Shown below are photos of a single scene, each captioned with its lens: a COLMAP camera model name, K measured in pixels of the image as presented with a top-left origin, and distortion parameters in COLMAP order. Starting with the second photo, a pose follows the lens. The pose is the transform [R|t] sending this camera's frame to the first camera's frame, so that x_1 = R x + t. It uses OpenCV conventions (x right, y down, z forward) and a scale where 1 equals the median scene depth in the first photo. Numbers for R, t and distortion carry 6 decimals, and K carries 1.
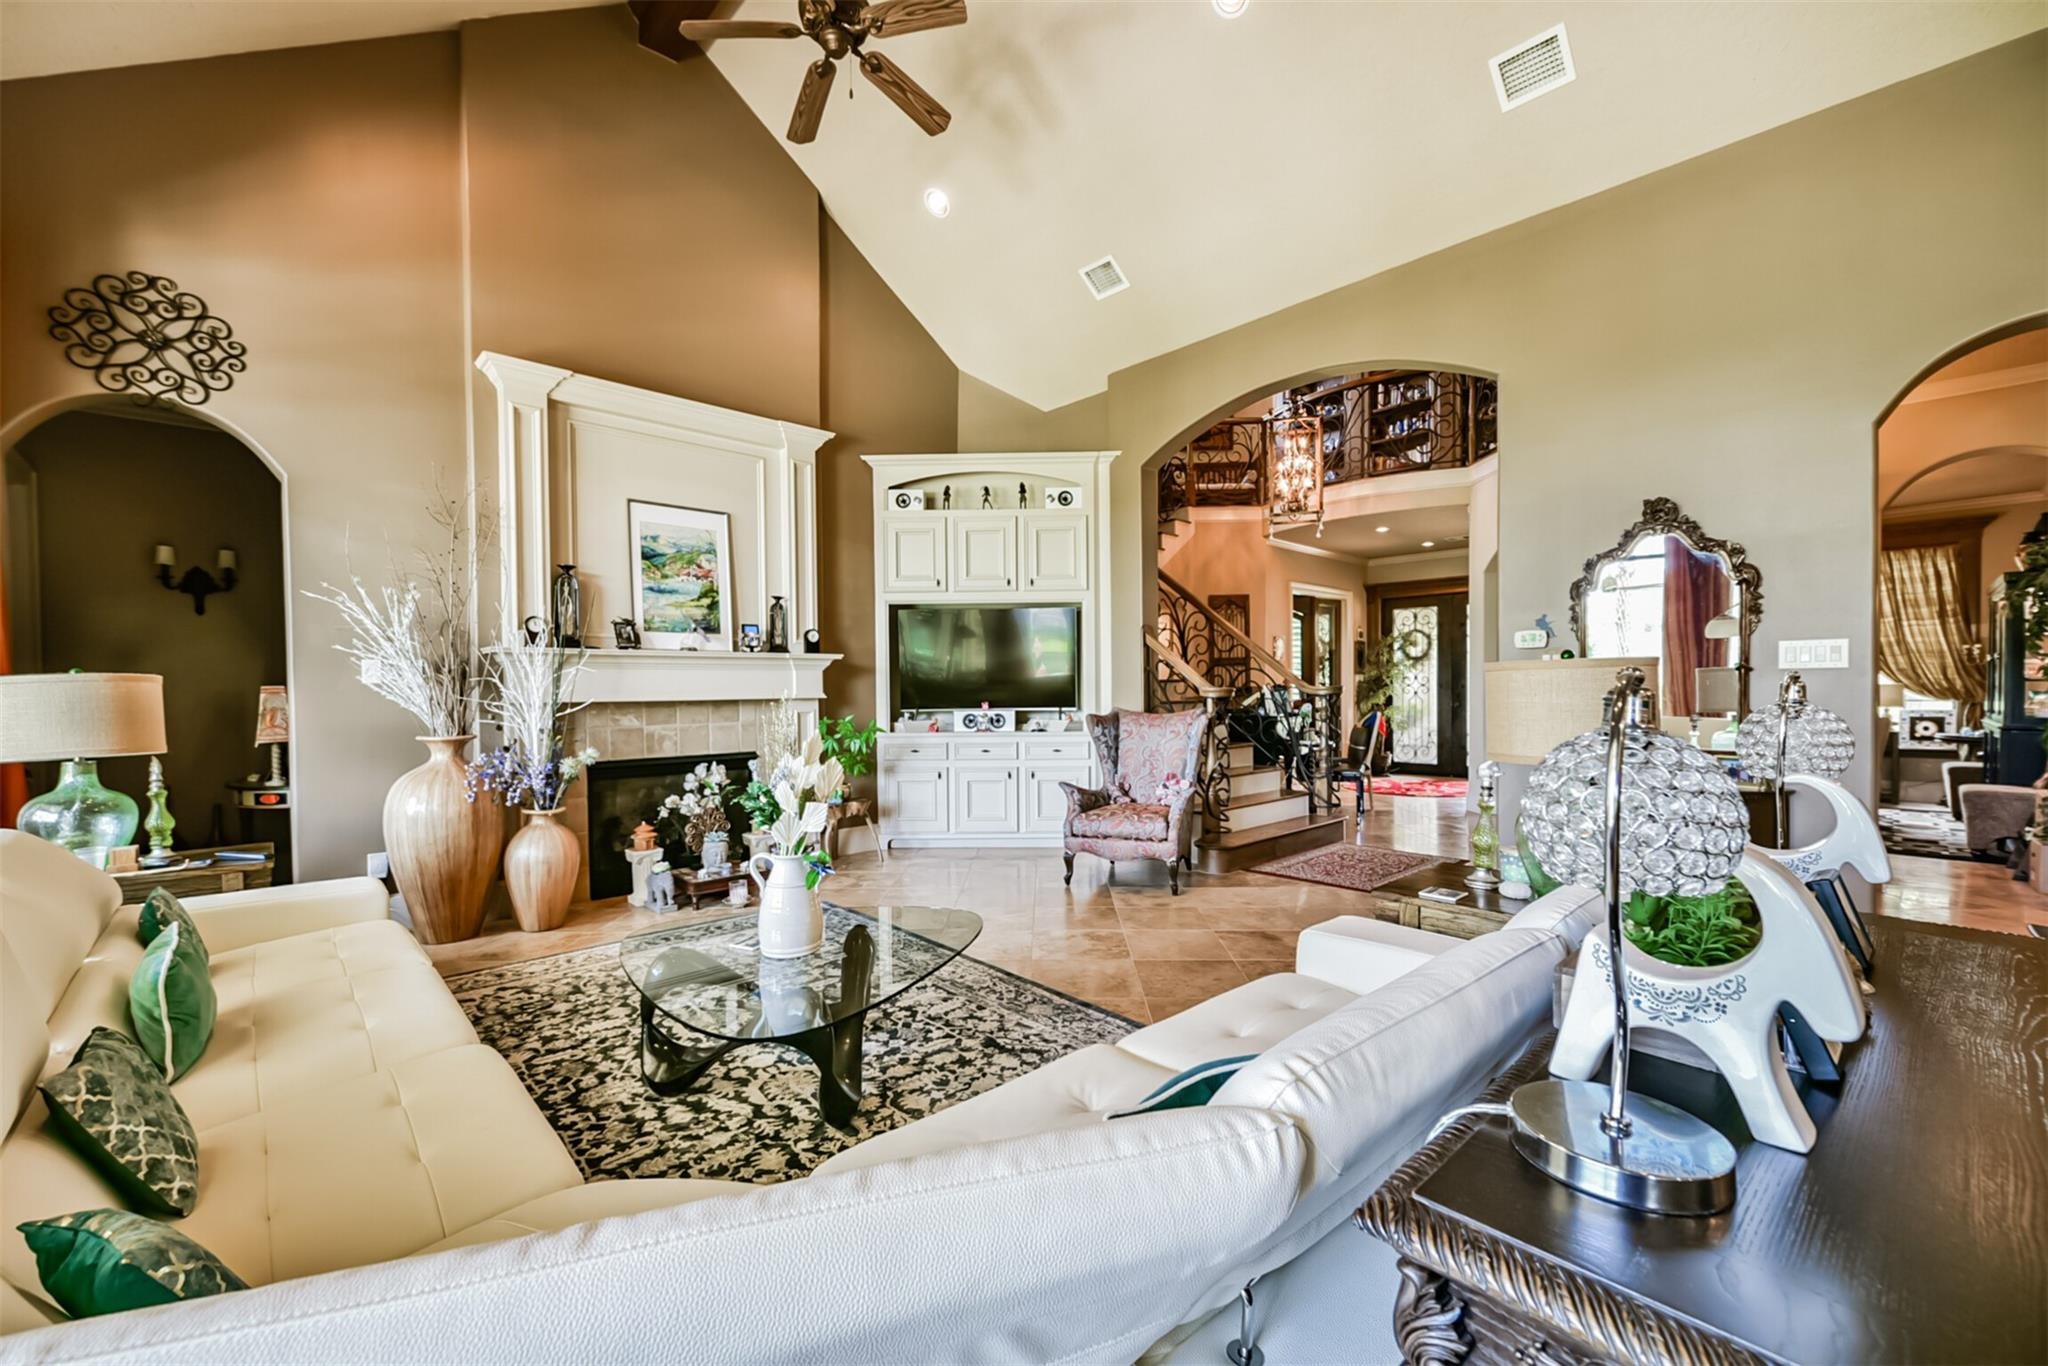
lens RADIAL K [[816.6, 0, 1029.9], [0, 816.6, 700.0], [0, 0, 1]] dist [-0.001210, -0.000220]
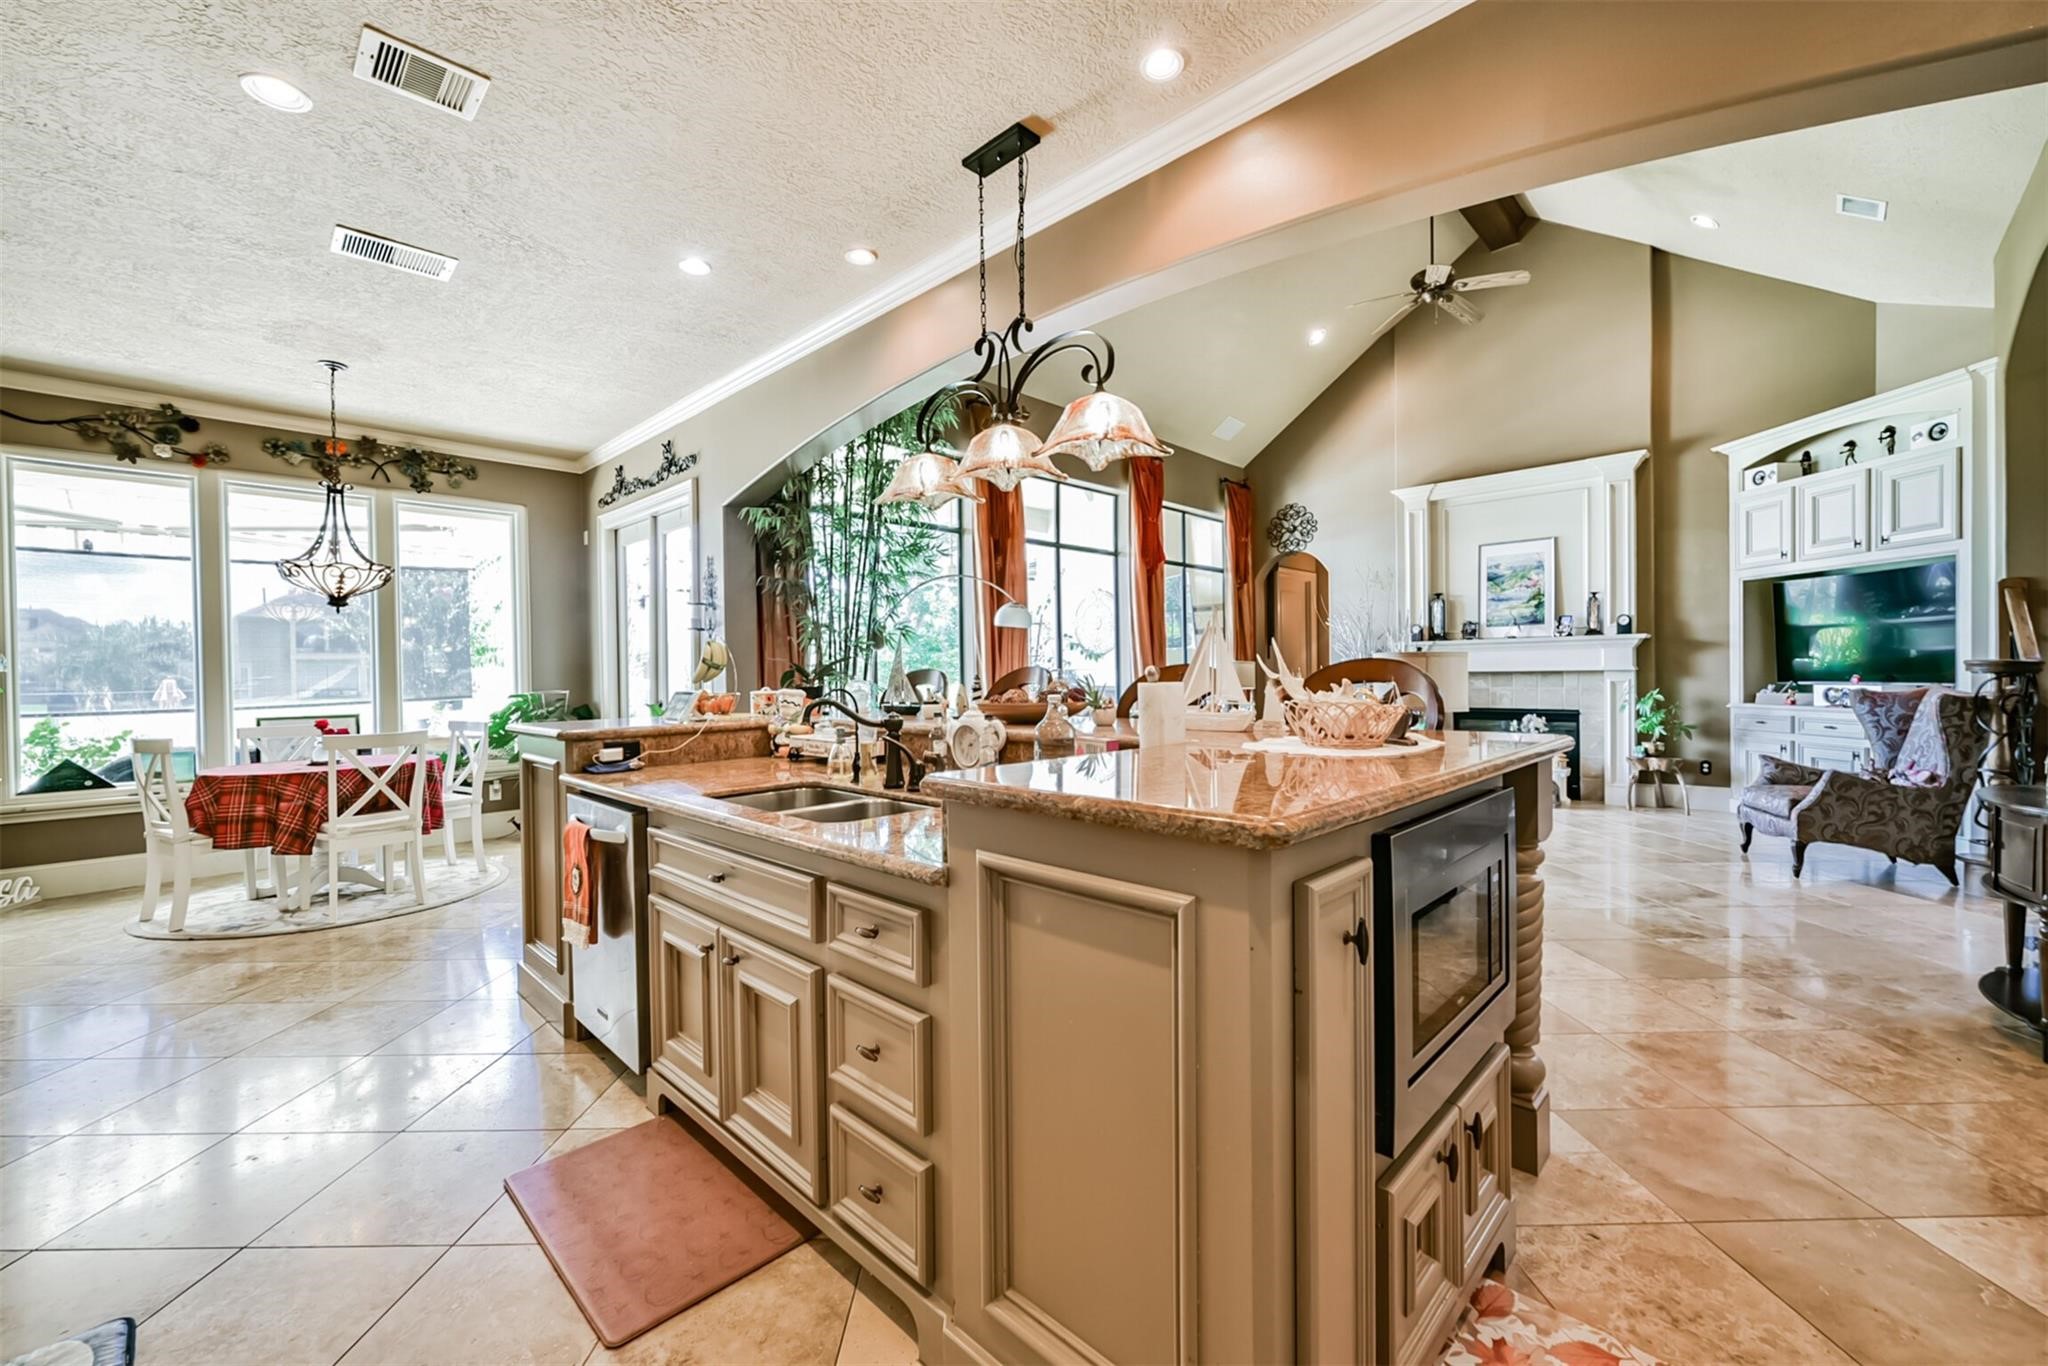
lens RADIAL K [[816.6, 0, 1025.1], [0, 816.6, 680.8], [0, 0, 1]] dist [-0.001210, -0.000220]
pose [[0.037710, 0.017934, -0.999128, 0.957070], [-0.002325, 0.999838, 0.017859, -0.006042], [0.999286, 0.001650, 0.037746, 0.044855]]
